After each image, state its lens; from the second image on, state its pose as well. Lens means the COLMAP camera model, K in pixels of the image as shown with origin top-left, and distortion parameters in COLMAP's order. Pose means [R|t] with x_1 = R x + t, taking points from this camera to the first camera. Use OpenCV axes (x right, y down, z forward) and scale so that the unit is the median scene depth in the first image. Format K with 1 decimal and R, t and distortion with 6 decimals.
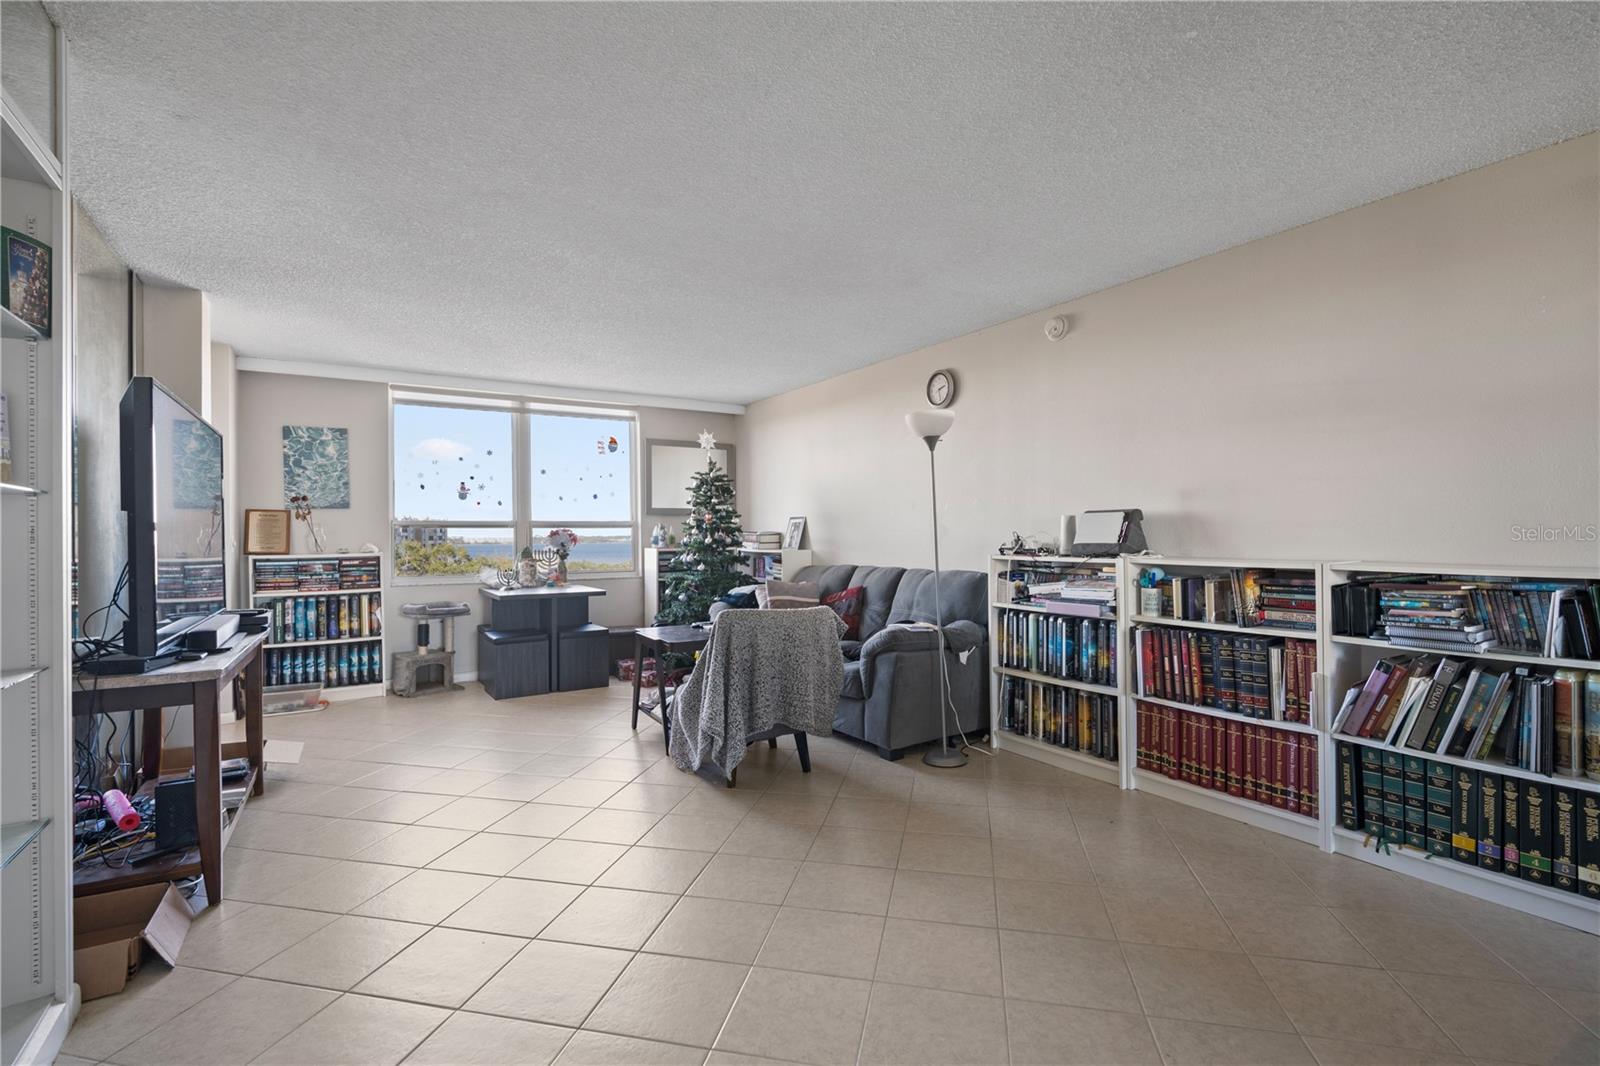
lens RADIAL K [[737.1, 0, 794.6], [0, 737.1, 534.3], [0, 0, 1]] dist [-0.007708, 0.001058]
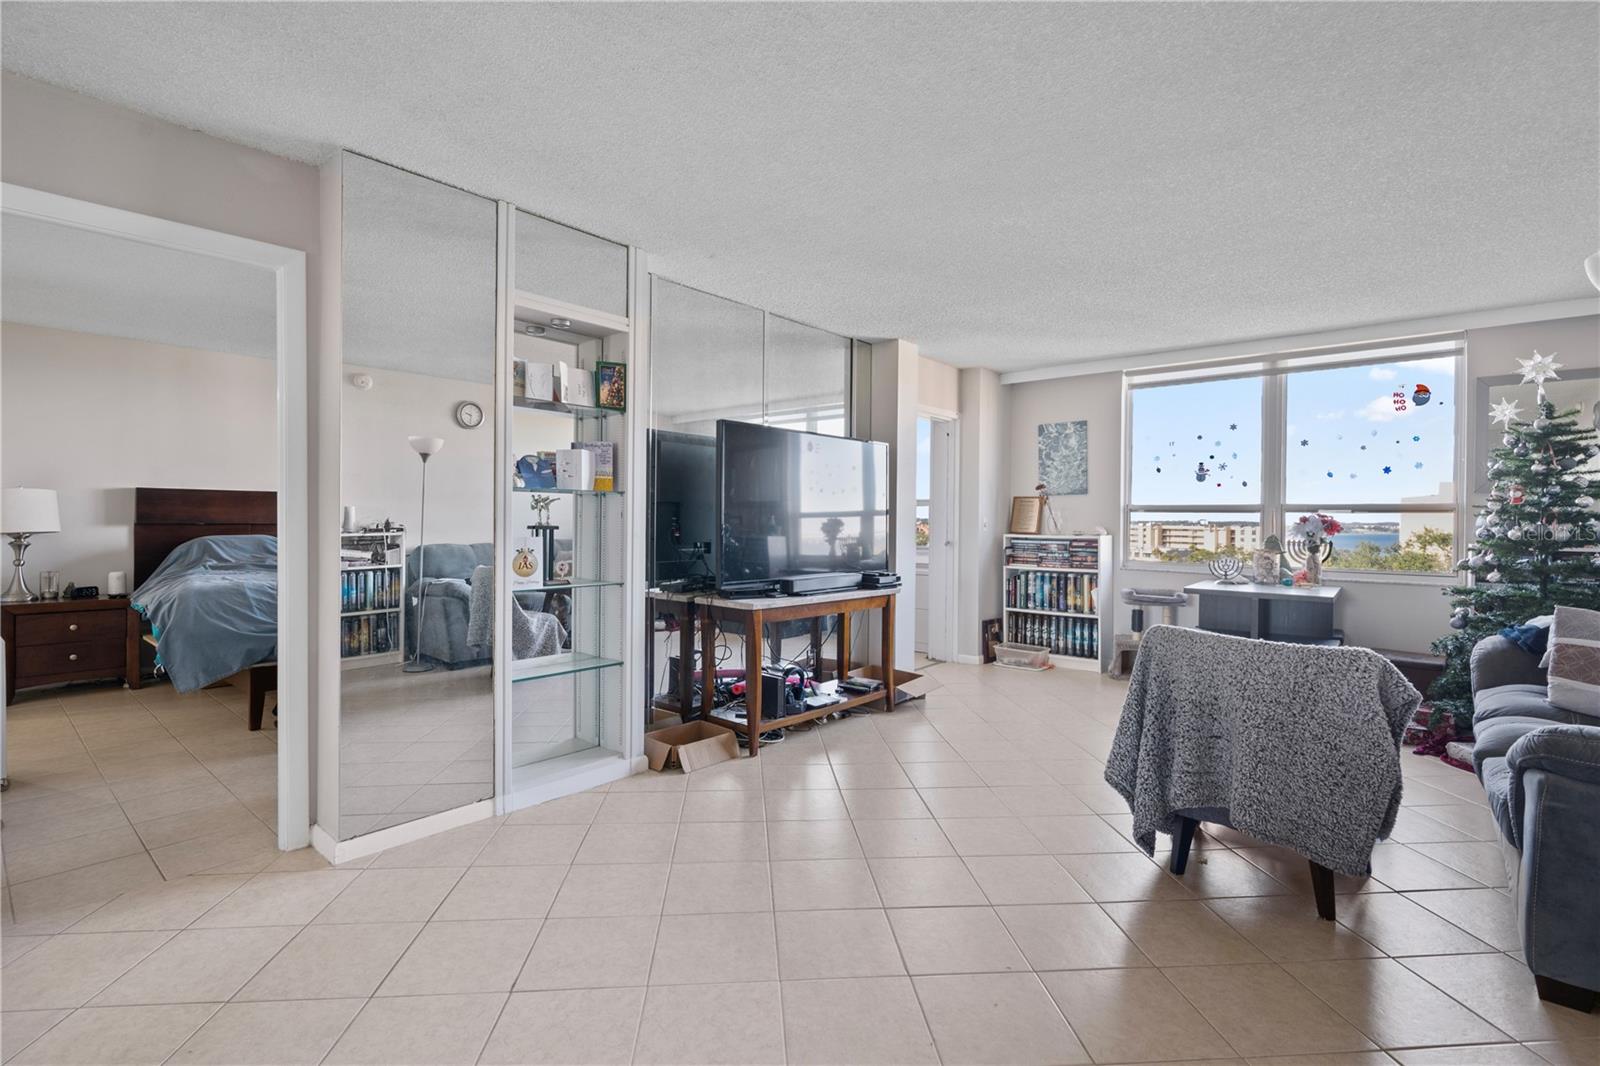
lens RADIAL K [[737.1, 0, 796.6], [0, 737.1, 524.7], [0, 0, 1]] dist [-0.007708, 0.001058]
pose [[0.290468, 0.018307, -0.956710, 0.317578], [-0.011442, 0.999812, 0.015658, -0.002285], [0.956816, 0.006399, 0.290622, 0.285051]]
